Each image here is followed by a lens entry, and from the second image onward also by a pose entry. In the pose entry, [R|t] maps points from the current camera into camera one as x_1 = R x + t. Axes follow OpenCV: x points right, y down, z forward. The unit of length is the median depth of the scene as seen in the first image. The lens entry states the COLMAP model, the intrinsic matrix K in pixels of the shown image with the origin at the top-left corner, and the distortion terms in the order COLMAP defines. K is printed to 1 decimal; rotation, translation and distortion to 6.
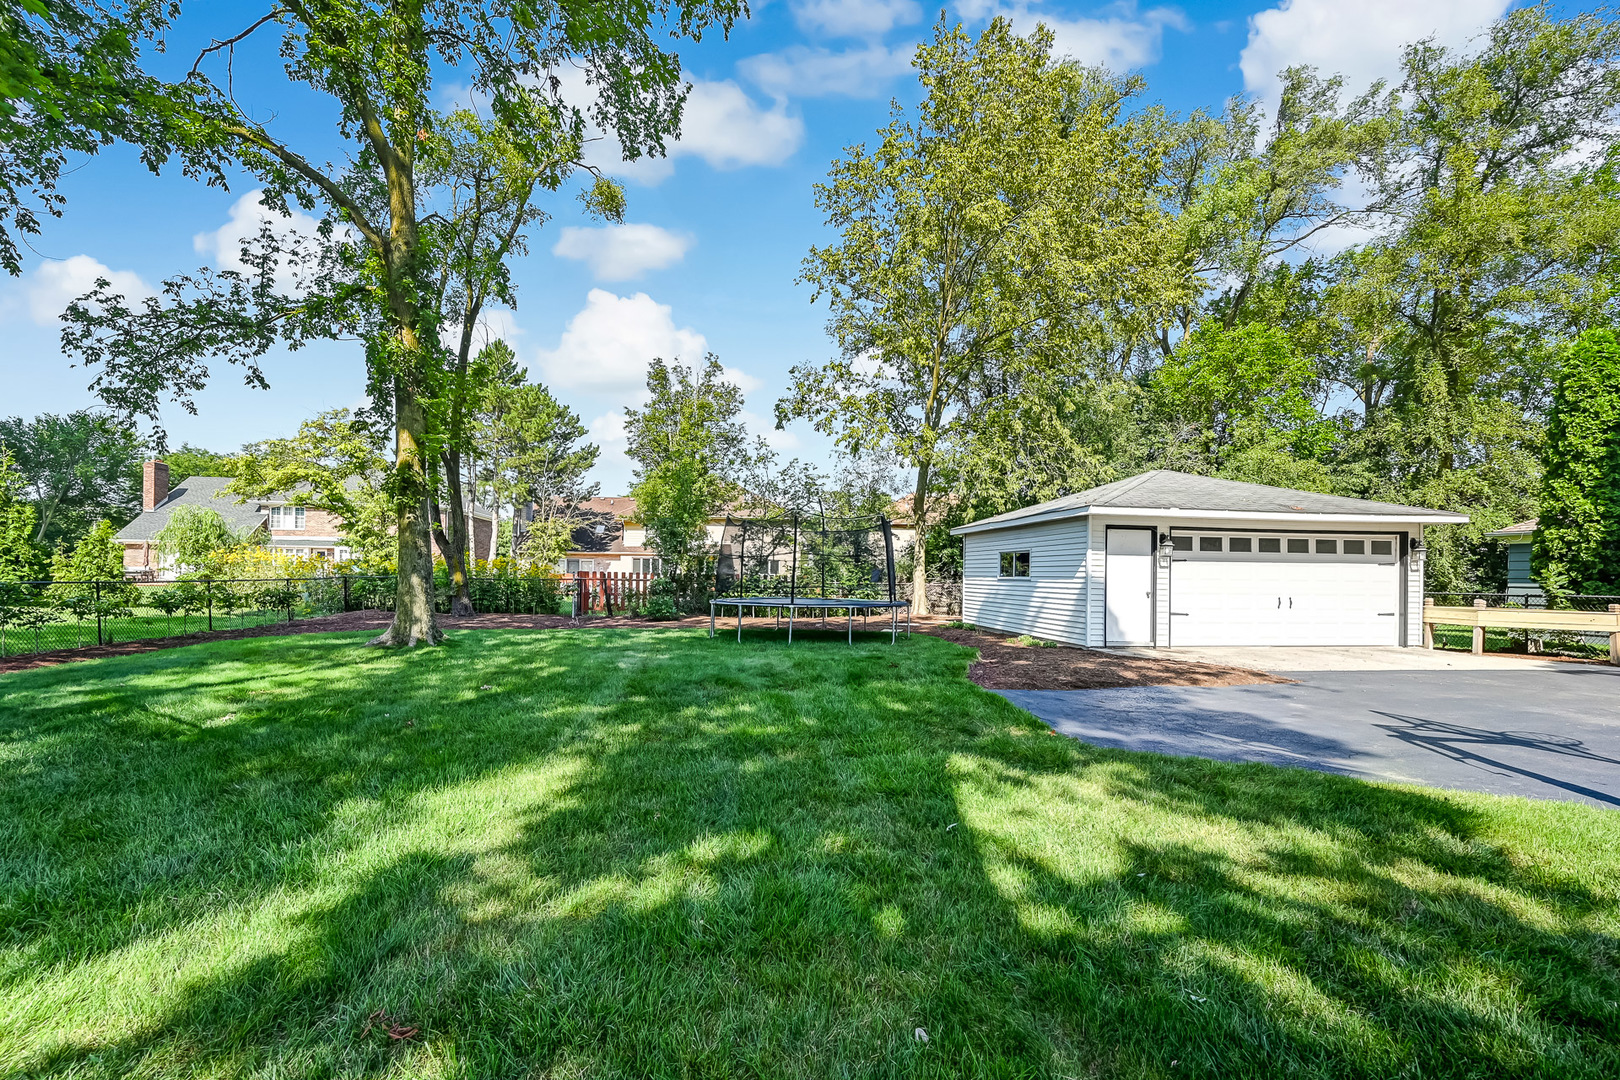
lens RADIAL K [[711.8, 0, 817.3], [0, 711.8, 566.3], [0, 0, 1]] dist [-0.000350, -0.000427]
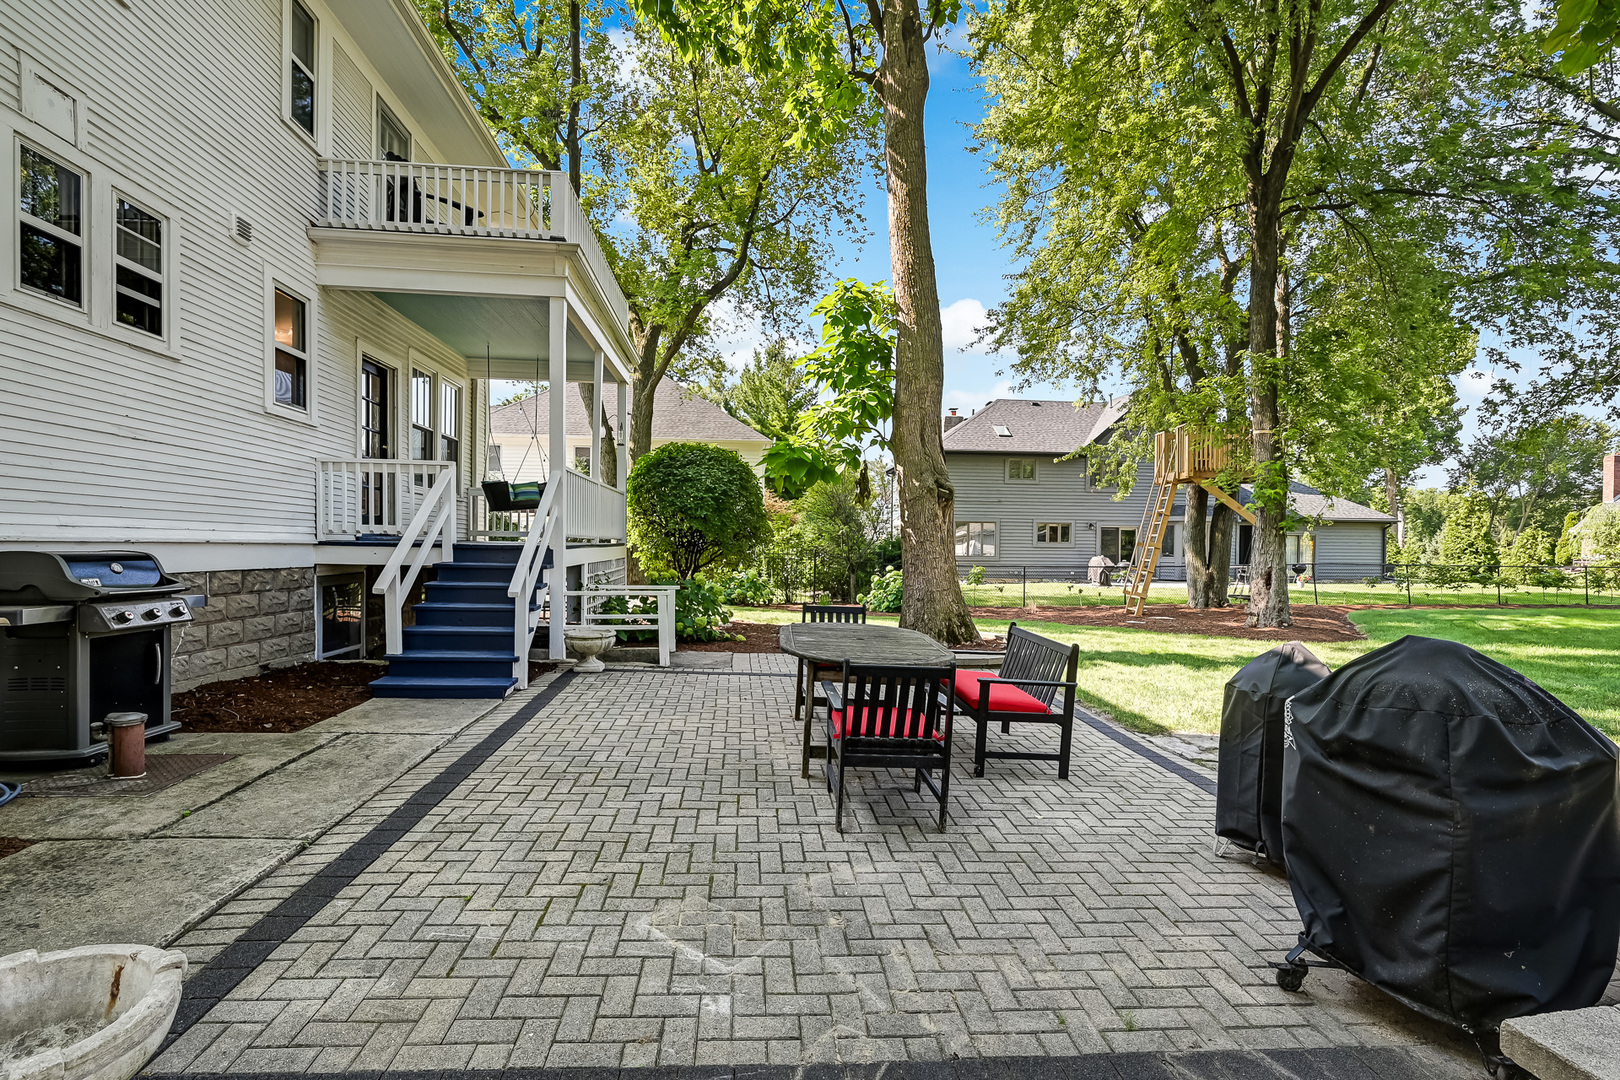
lens RADIAL K [[743.1, 0, 806.7], [0, 743.1, 548.6], [0, 0, 1]] dist [-0.004004, -0.000356]
pose [[-0.047148, -0.002683, -0.998884, 0.308787], [-0.001280, 0.999996, -0.002625, -0.005216], [0.998887, 0.001155, -0.047151, -0.204686]]
